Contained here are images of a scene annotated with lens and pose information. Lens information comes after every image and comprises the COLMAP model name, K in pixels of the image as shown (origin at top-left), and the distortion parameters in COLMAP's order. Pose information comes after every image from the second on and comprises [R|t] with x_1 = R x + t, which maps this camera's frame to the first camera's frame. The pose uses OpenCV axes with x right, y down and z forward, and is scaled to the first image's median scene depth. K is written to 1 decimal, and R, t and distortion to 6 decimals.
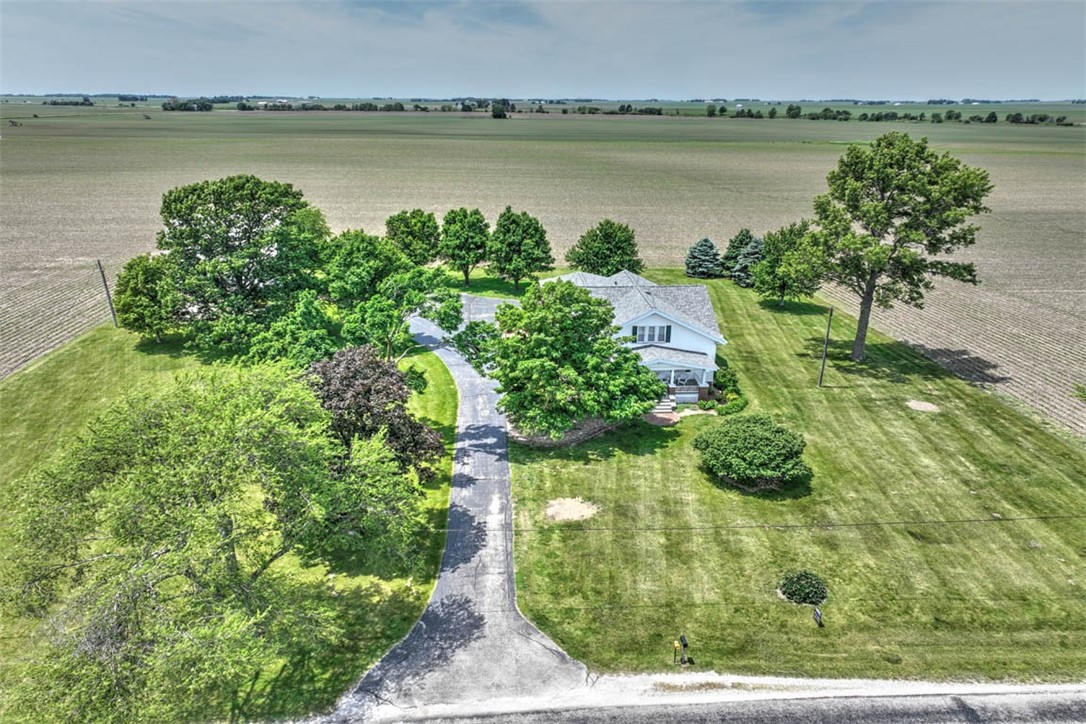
lens RADIAL K [[792.9, 0, 530.0], [0, 792.9, 359.7], [0, 0, 1]] dist [-0.008750, 0.027669]
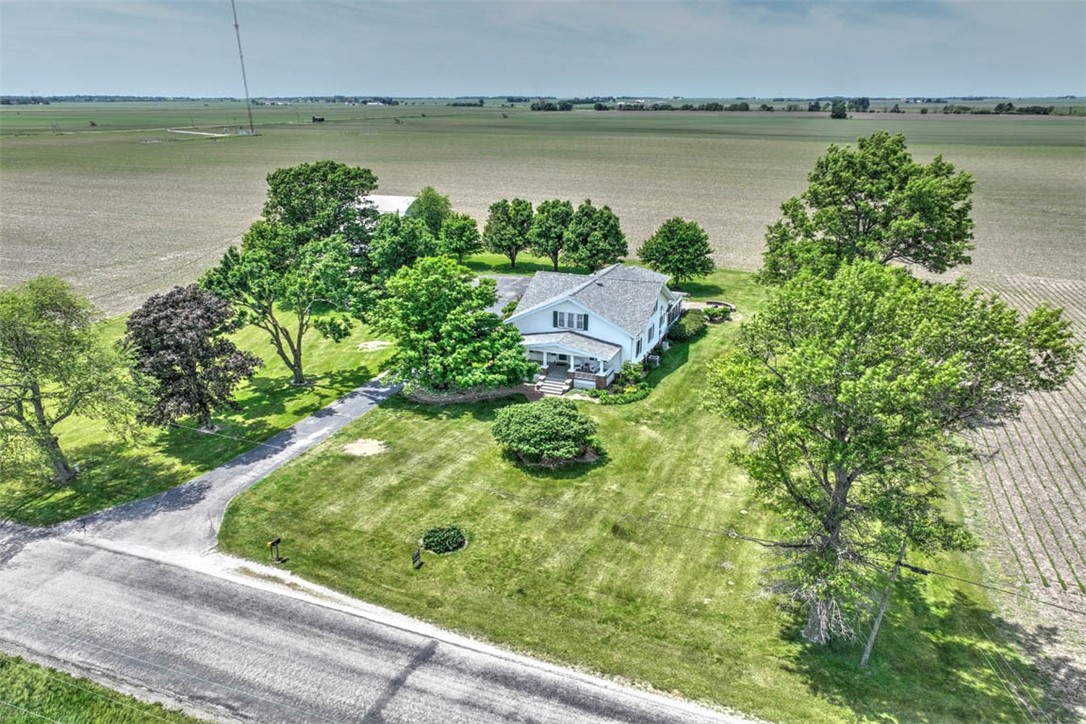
lens RADIAL K [[792.9, 0, 530.0], [0, 792.9, 359.7], [0, 0, 1]] dist [-0.008750, 0.027669]
pose [[0.899336, 0.131234, -0.417099, 0.198012], [-0.131274, 0.990930, 0.028732, -0.001510], [0.417087, 0.028915, 0.908407, 0.009645]]
